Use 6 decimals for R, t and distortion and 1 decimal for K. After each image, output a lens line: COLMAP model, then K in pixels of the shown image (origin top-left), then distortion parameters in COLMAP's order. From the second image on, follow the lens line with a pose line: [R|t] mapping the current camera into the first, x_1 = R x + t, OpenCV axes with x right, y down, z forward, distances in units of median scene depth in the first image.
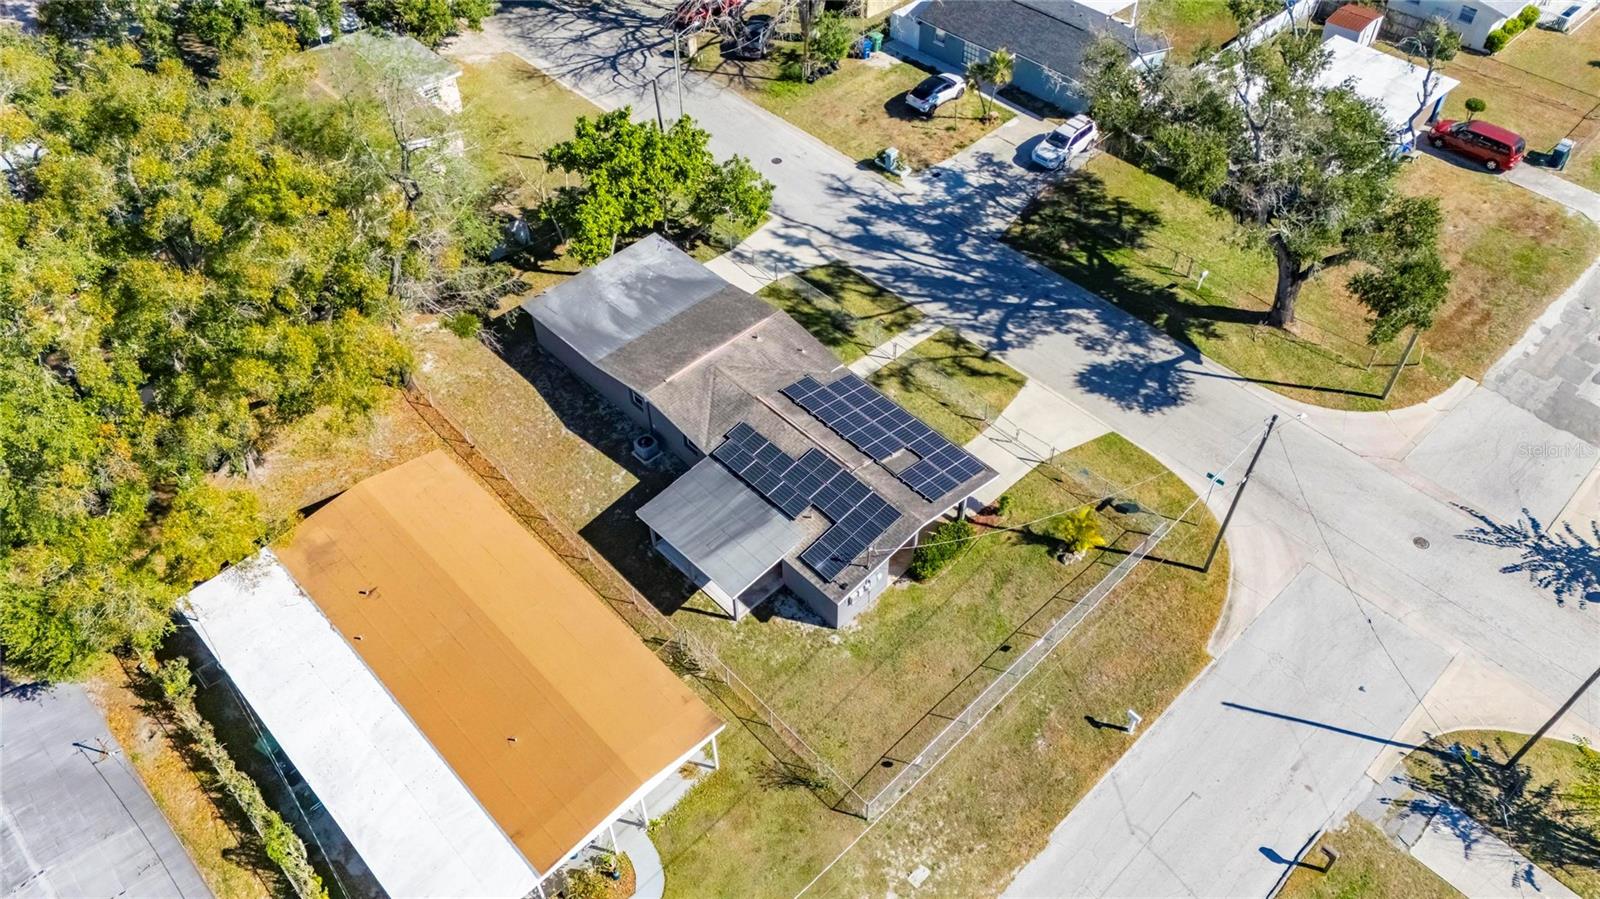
lens RADIAL K [[1172.7, 0, 800.0], [0, 1172.7, 449.5], [0, 0, 1]] dist [0.043591, -0.005905]
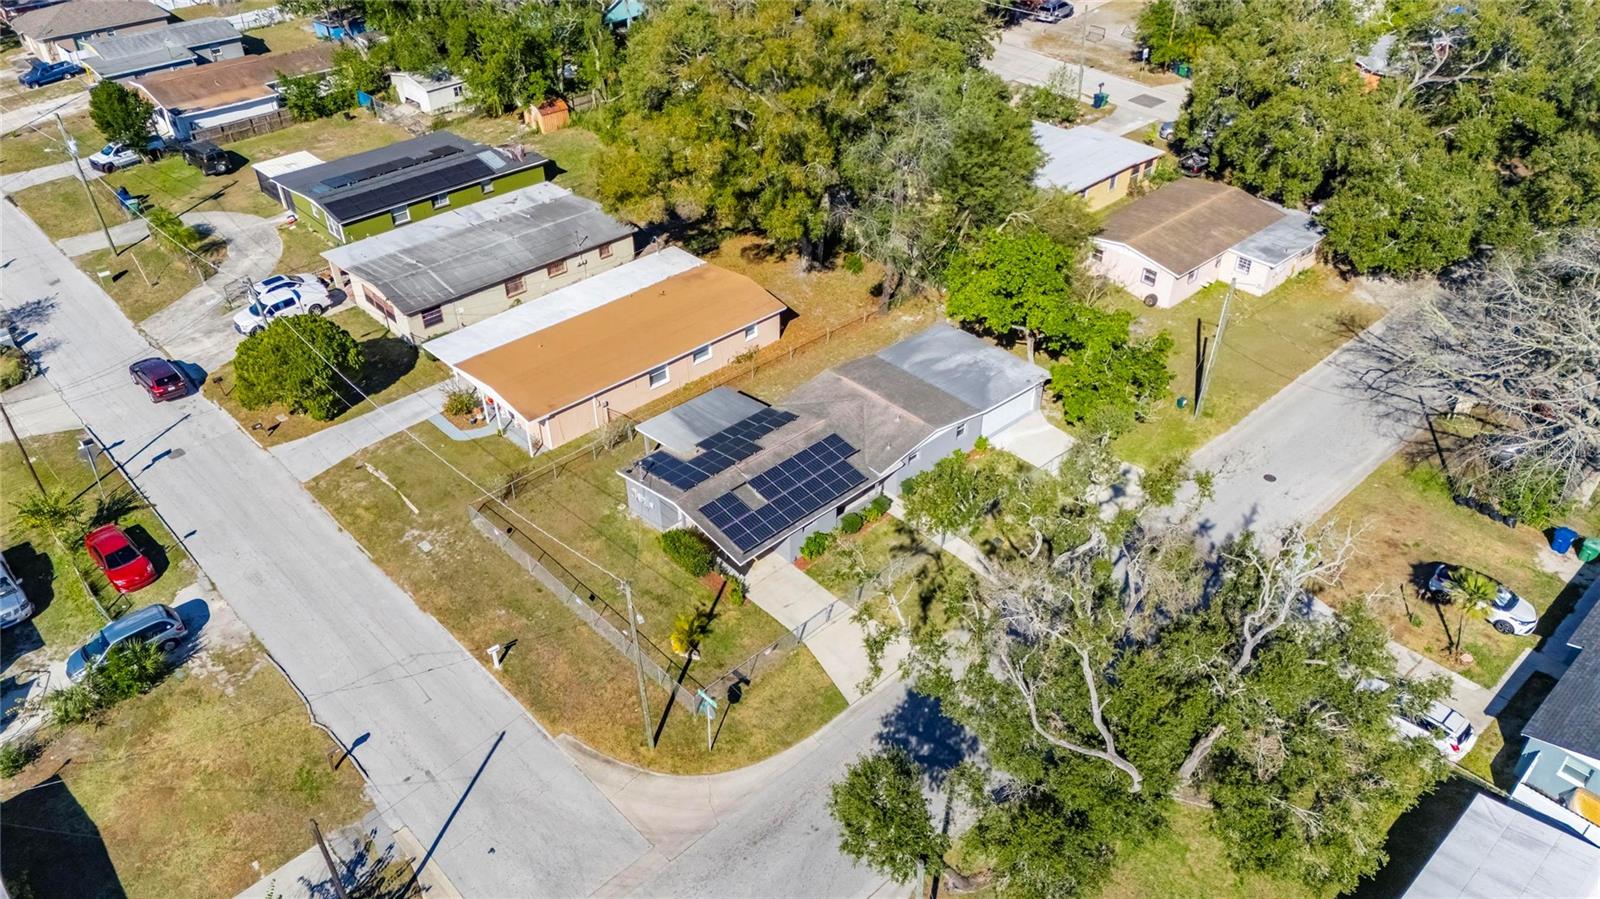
lens RADIAL K [[1179.2, 0, 800.0], [0, 1179.2, 449.5], [0, 0, 1]] dist [0.051361, -0.004880]
pose [[-0.014879, 0.593727, -0.804529, 0.795856], [-0.730194, 0.543226, 0.414395, -0.426223], [0.683078, 0.593628, 0.425453, 0.419641]]
